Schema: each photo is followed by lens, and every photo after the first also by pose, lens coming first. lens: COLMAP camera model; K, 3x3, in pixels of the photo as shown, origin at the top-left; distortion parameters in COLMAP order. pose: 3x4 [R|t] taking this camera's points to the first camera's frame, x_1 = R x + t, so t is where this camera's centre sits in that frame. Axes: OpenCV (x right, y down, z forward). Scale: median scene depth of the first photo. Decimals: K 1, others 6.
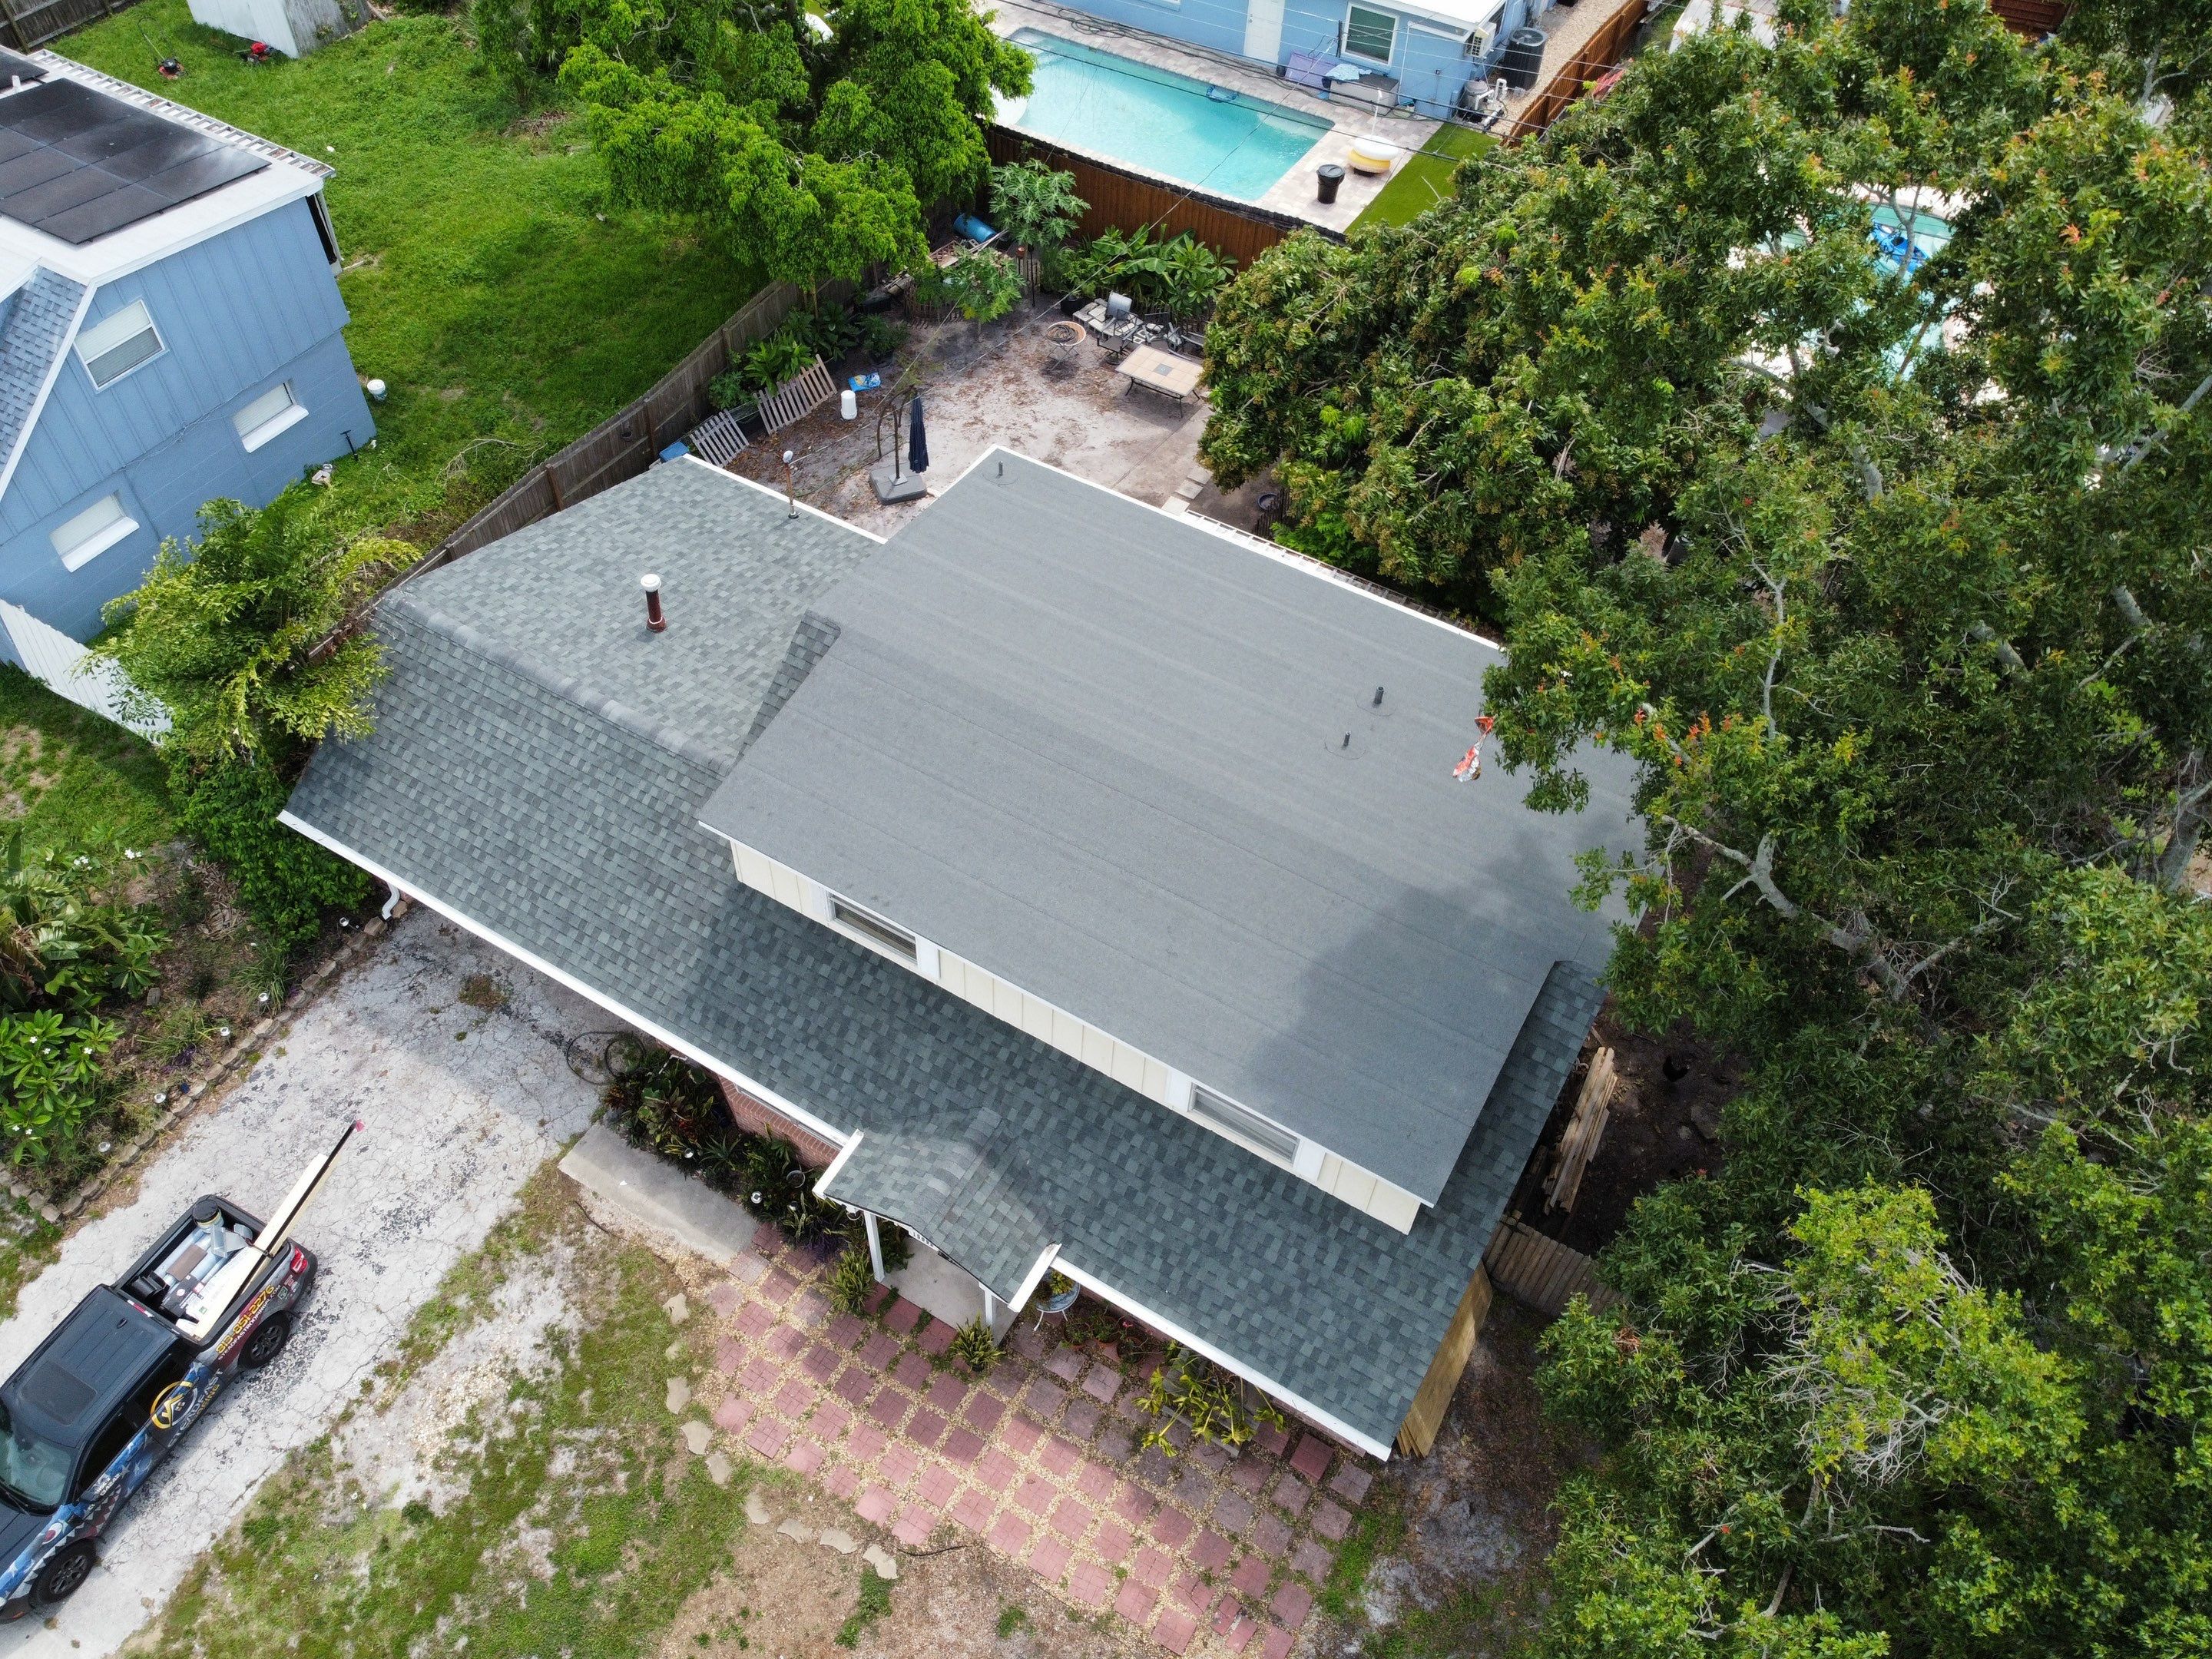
lens RADIAL K [[1681.9, 0, 1083.8], [0, 1681.9, 805.0], [0, 0, 1]] dist [0.008314, -0.020840]
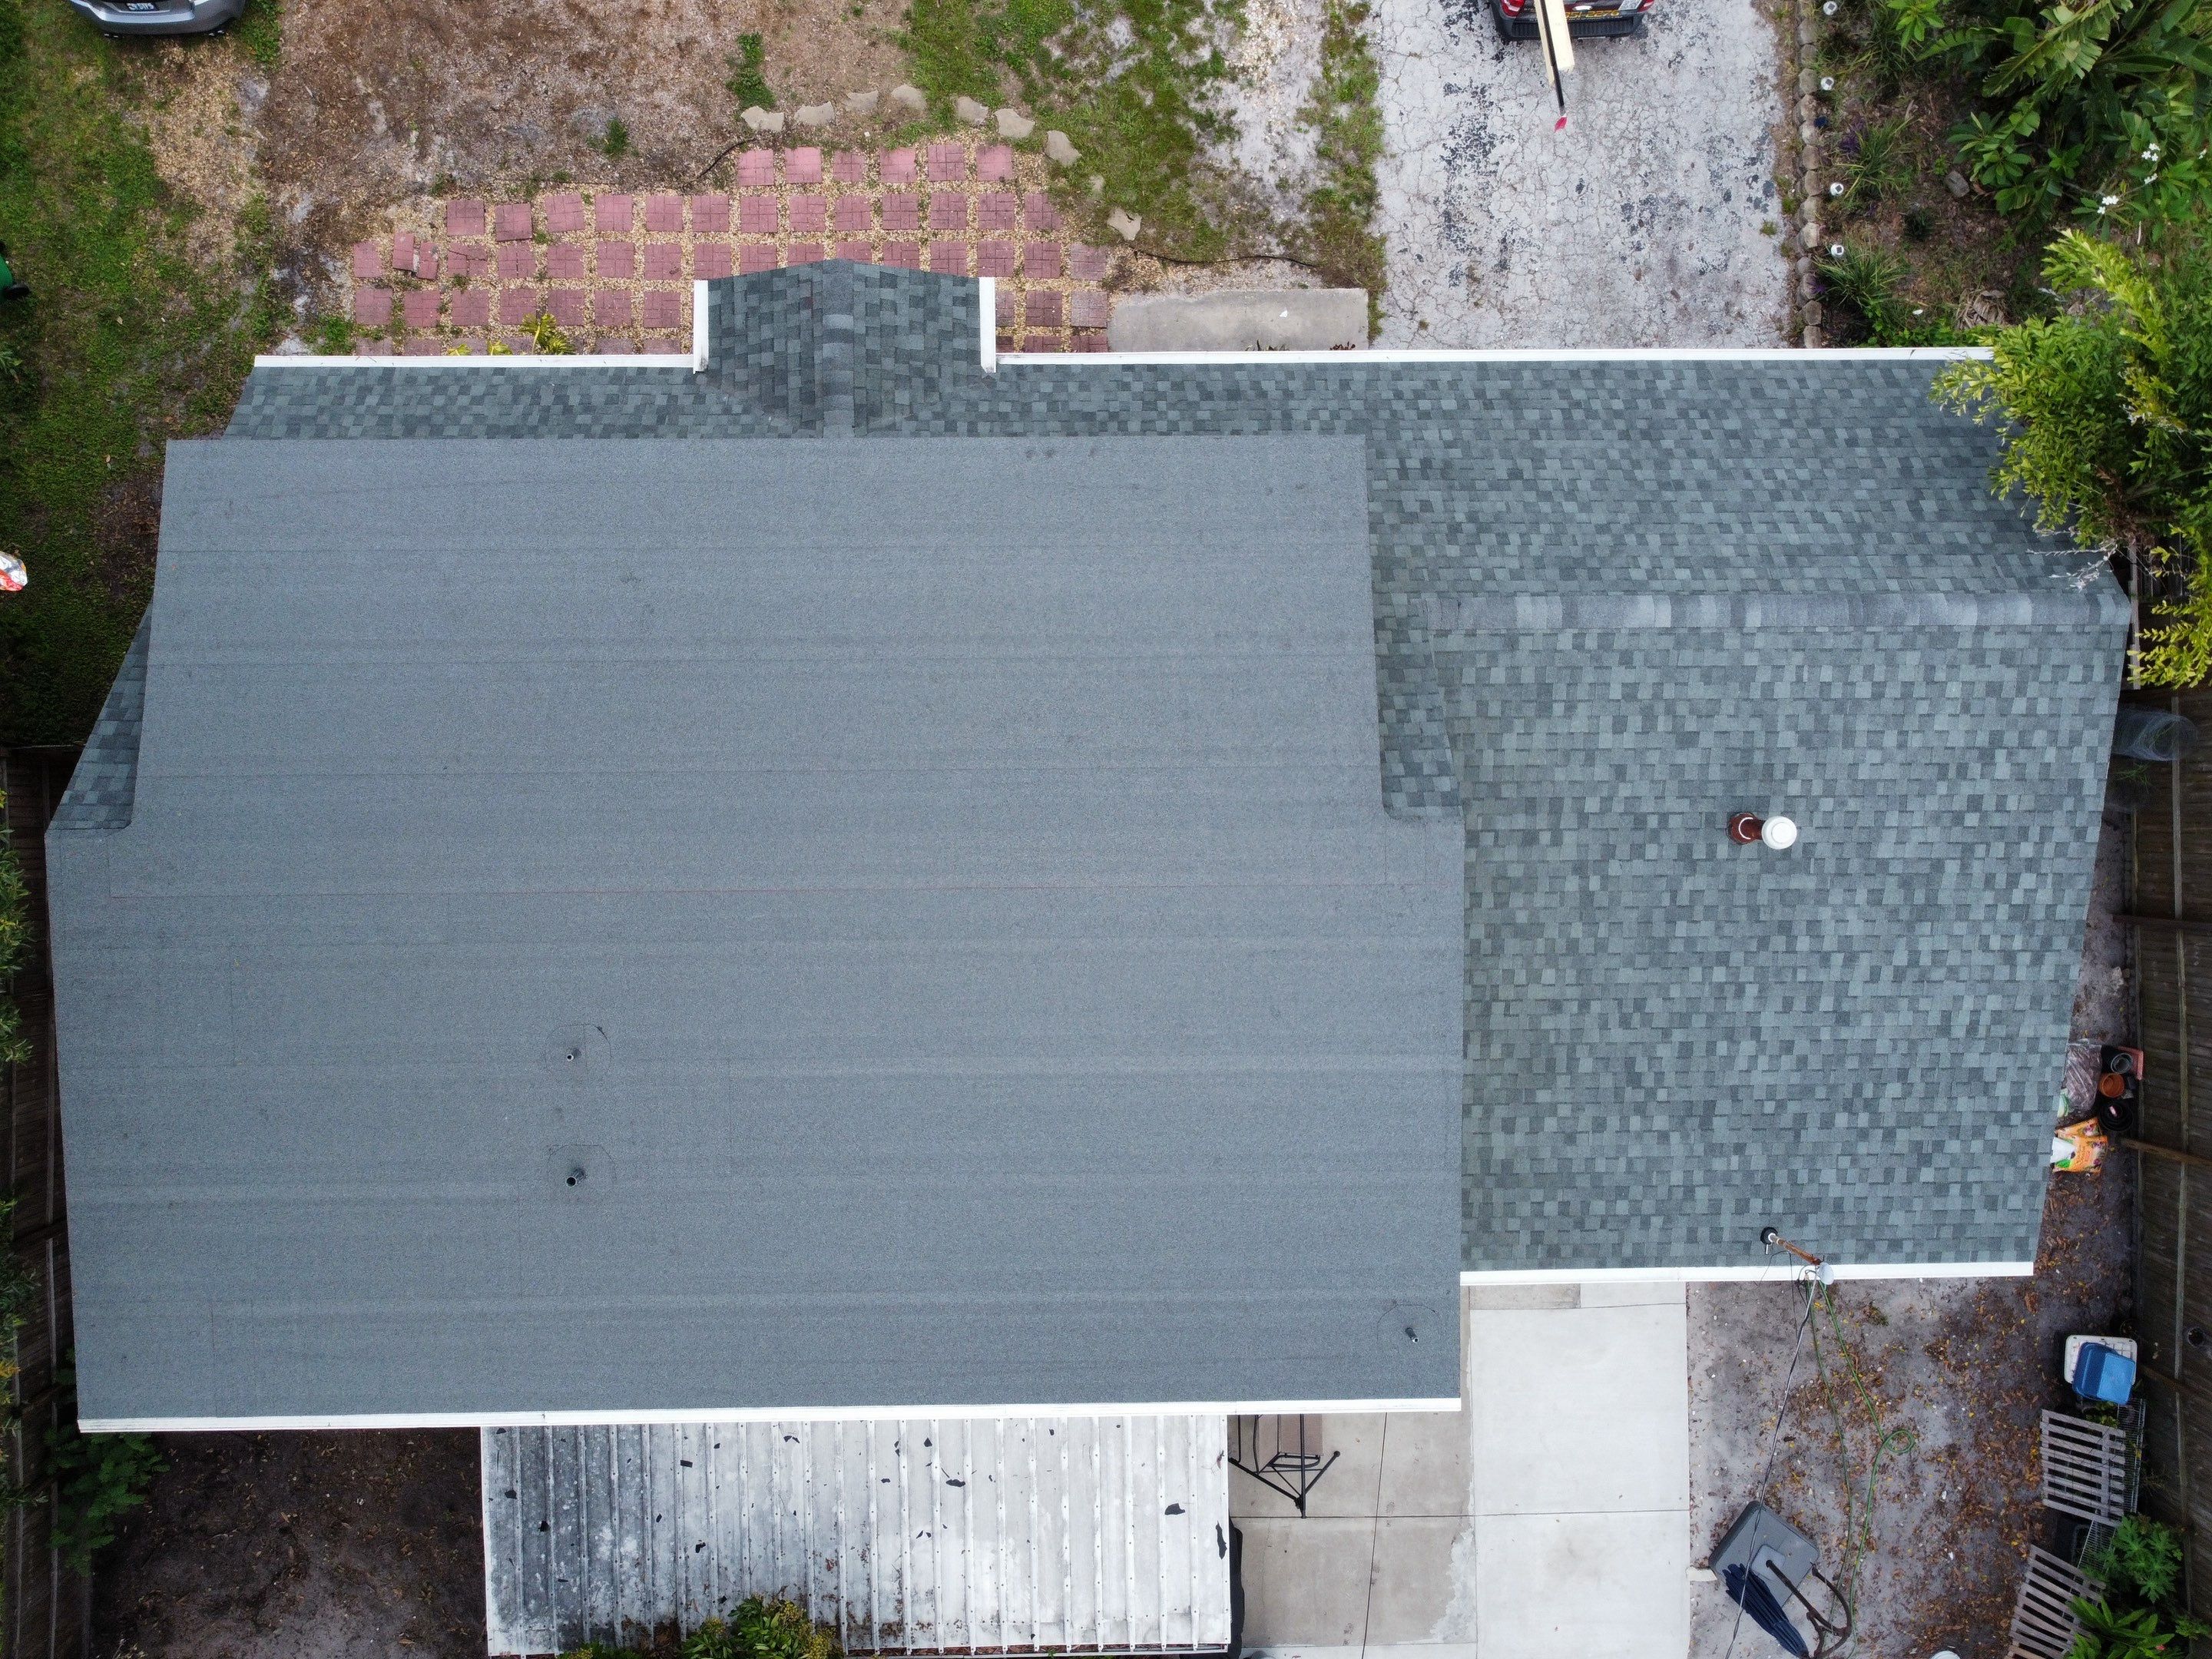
lens RADIAL K [[1681.9, 0, 1078.0], [0, 1681.9, 807.6], [0, 0, 1]] dist [0.008314, -0.020840]
pose [[-0.853039, 0.519481, -0.049636, -0.020521], [-0.424650, -0.635725, 0.644613, -0.443954], [0.303310, 0.570958, 0.762896, 0.500679]]
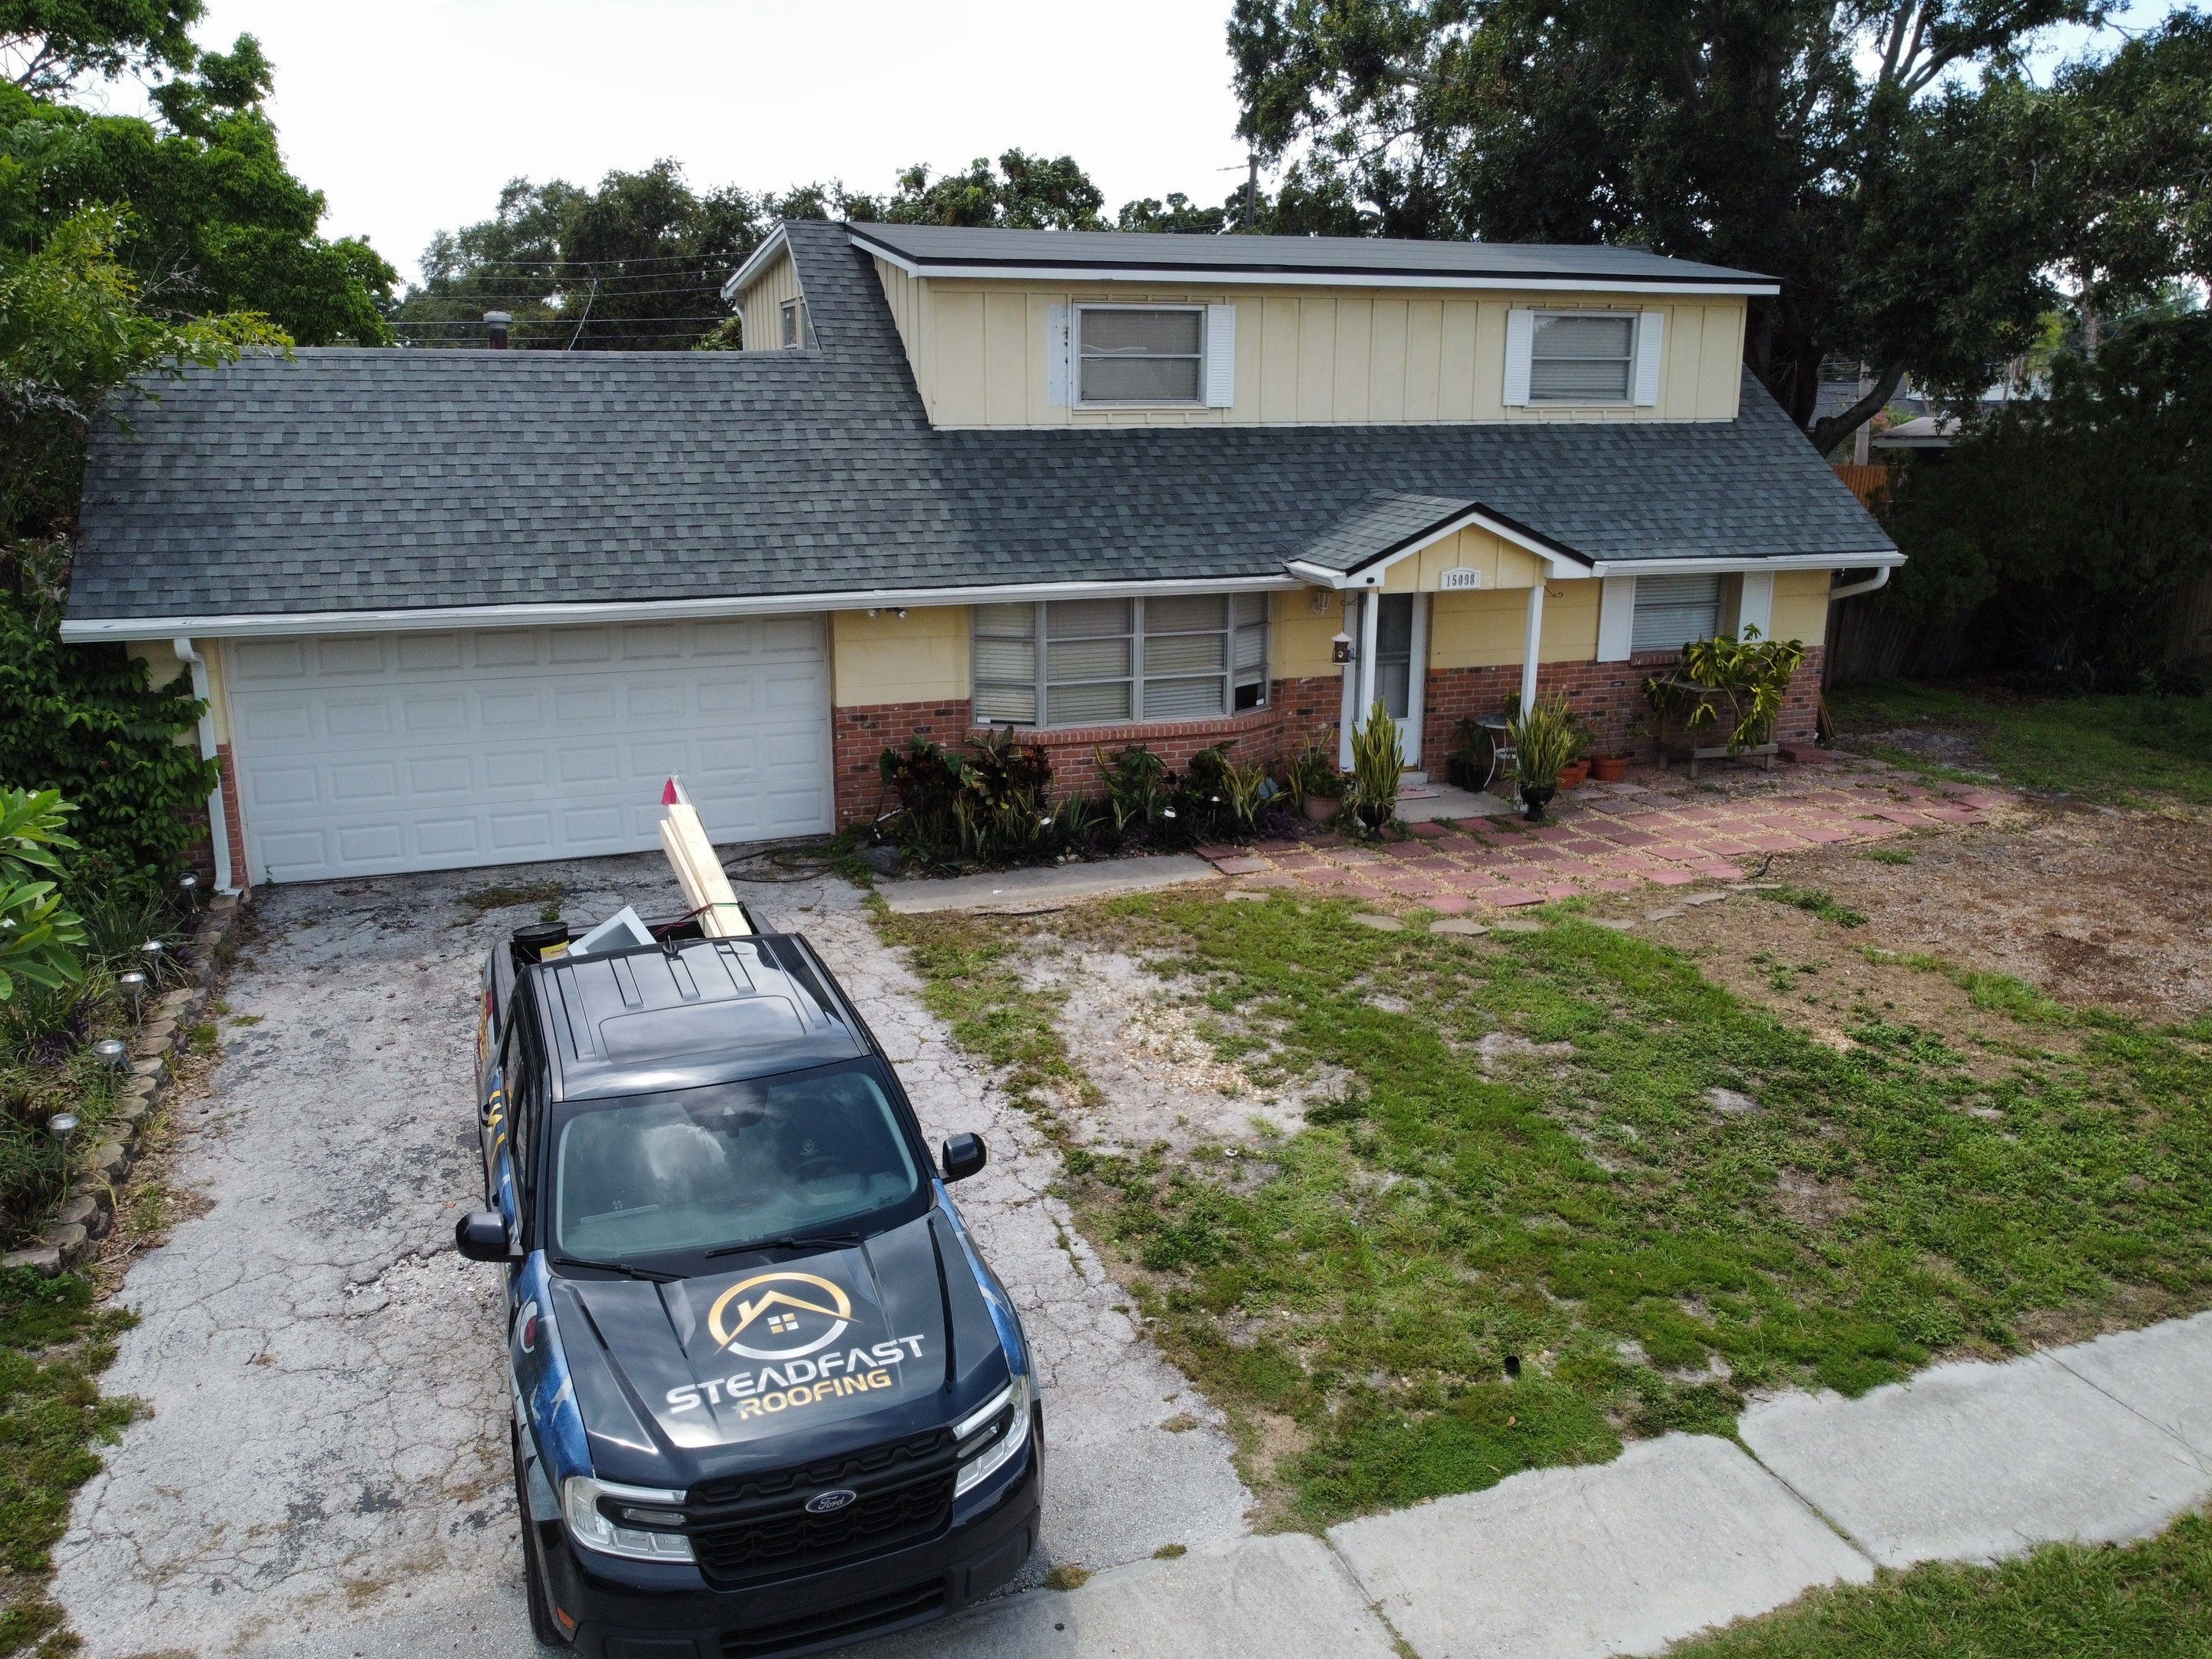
lens RADIAL K [[1681.9, 0, 1080.4], [0, 1681.9, 792.3], [0, 0, 1]] dist [0.008314, -0.020840]
pose [[0.636959, -0.205917, 0.742887, -0.737550], [0.602340, 0.734357, -0.312900, 0.429020], [-0.481113, 0.646775, 0.591788, 0.633980]]
